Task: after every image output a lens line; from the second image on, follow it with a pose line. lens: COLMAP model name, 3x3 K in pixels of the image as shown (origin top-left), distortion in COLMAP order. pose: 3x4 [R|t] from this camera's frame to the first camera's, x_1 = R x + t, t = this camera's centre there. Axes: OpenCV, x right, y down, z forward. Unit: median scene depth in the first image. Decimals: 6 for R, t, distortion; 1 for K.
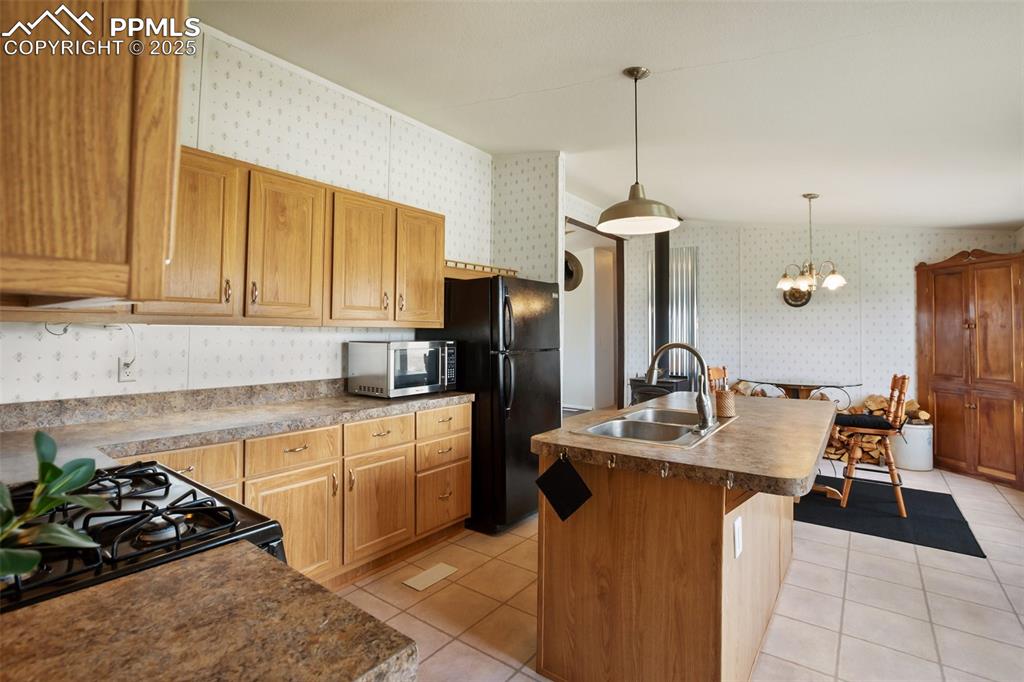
lens RADIAL K [[494.7, 0, 501.9], [0, 494.7, 327.6], [0, 0, 1]] dist [-0.040743, 0.013871]
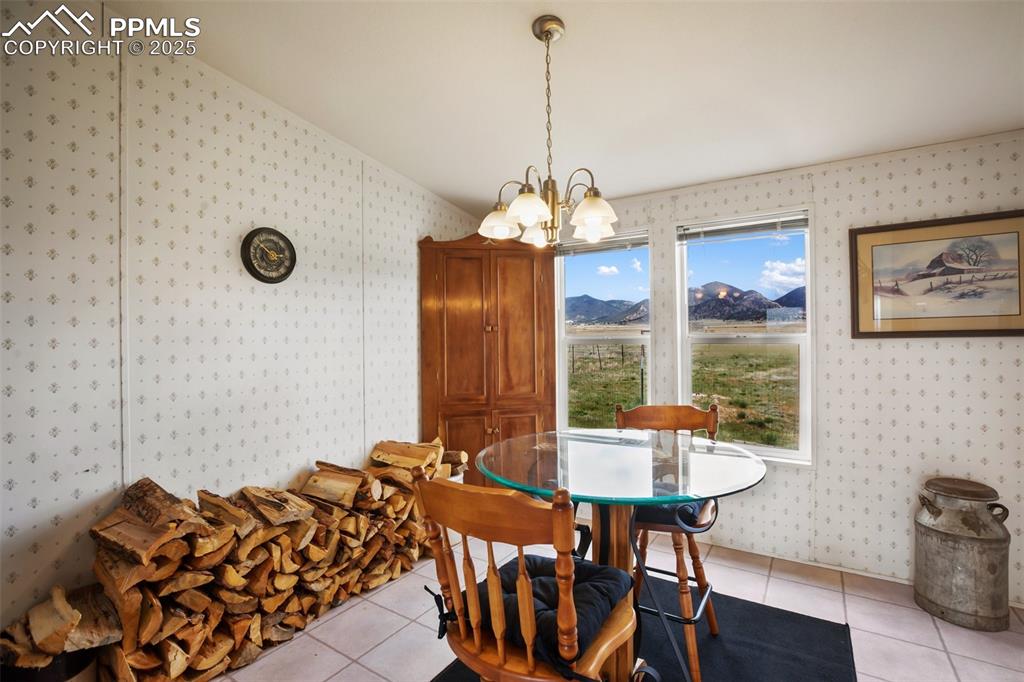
lens RADIAL K [[472.0, 0, 511.3], [0, 472.0, 340.1], [0, 0, 1]] dist [-0.029516, 0.007557]
pose [[-0.062608, -0.007138, 0.998013, 0.210679], [-0.003280, 0.999970, 0.006946, 0.010133], [-0.998033, -0.002838, -0.062629, 1.058726]]
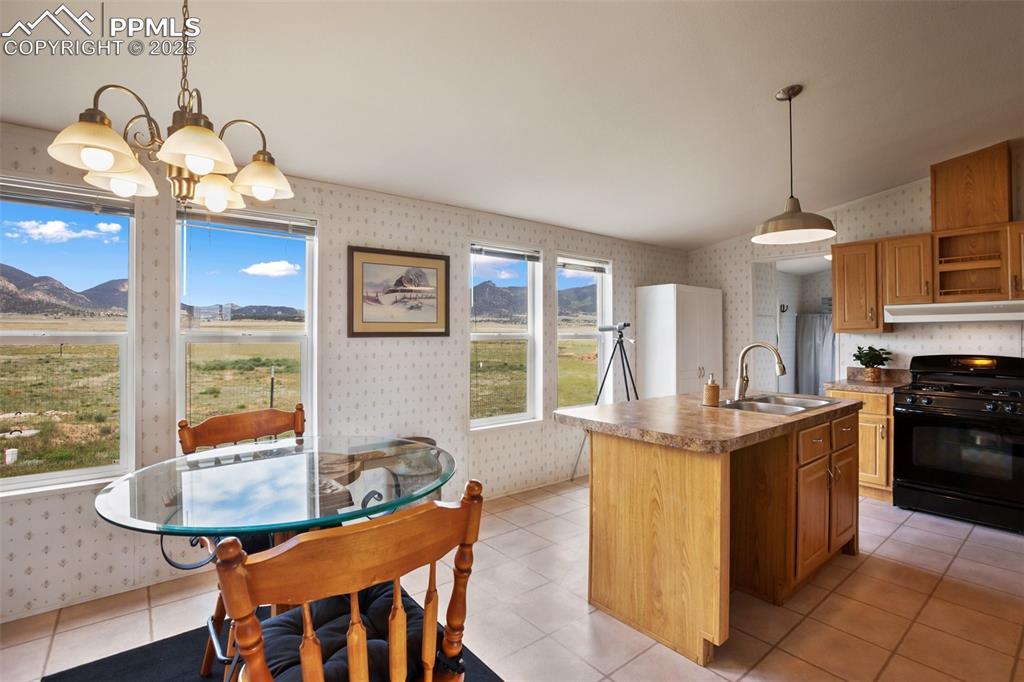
lens RADIAL K [[494.7, 0, 507.0], [0, 494.7, 330.8], [0, 0, 1]] dist [-0.040743, 0.013871]
pose [[-0.967698, -0.003542, 0.252088, 0.352407], [-0.009148, 0.999736, -0.021069, 0.014151], [-0.251947, -0.022694, -0.967475, 1.244984]]
